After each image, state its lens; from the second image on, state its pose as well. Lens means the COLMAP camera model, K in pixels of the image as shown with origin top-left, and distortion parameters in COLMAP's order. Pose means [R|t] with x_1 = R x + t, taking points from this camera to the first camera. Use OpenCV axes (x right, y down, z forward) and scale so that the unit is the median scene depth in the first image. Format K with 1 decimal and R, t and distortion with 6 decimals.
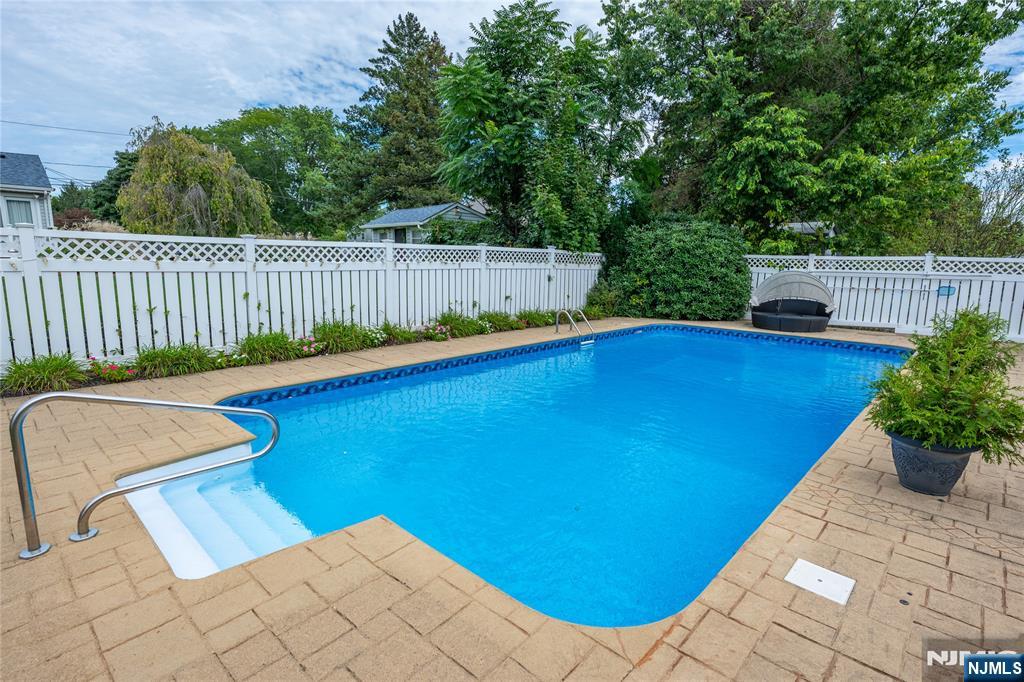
lens RADIAL K [[503.8, 0, 512.0], [0, 503.8, 341.0], [0, 0, 1]] dist [-0.002645, -0.000081]
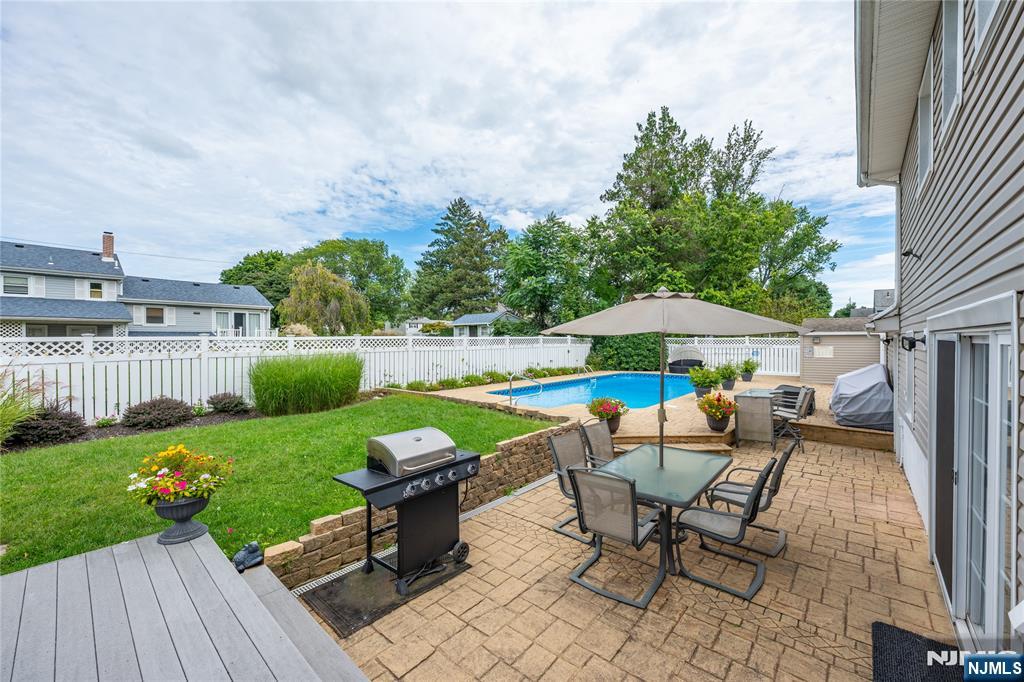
lens RADIAL K [[400.9, 0, 512.0], [0, 400.9, 341.0], [0, 0, 1]] dist [-0.000863, -0.000029]
pose [[0.998955, -0.018169, 0.041940, -0.203222], [0.024502, 0.987483, -0.155811, 0.073448], [-0.038585, 0.156675, 0.986896, -0.539122]]
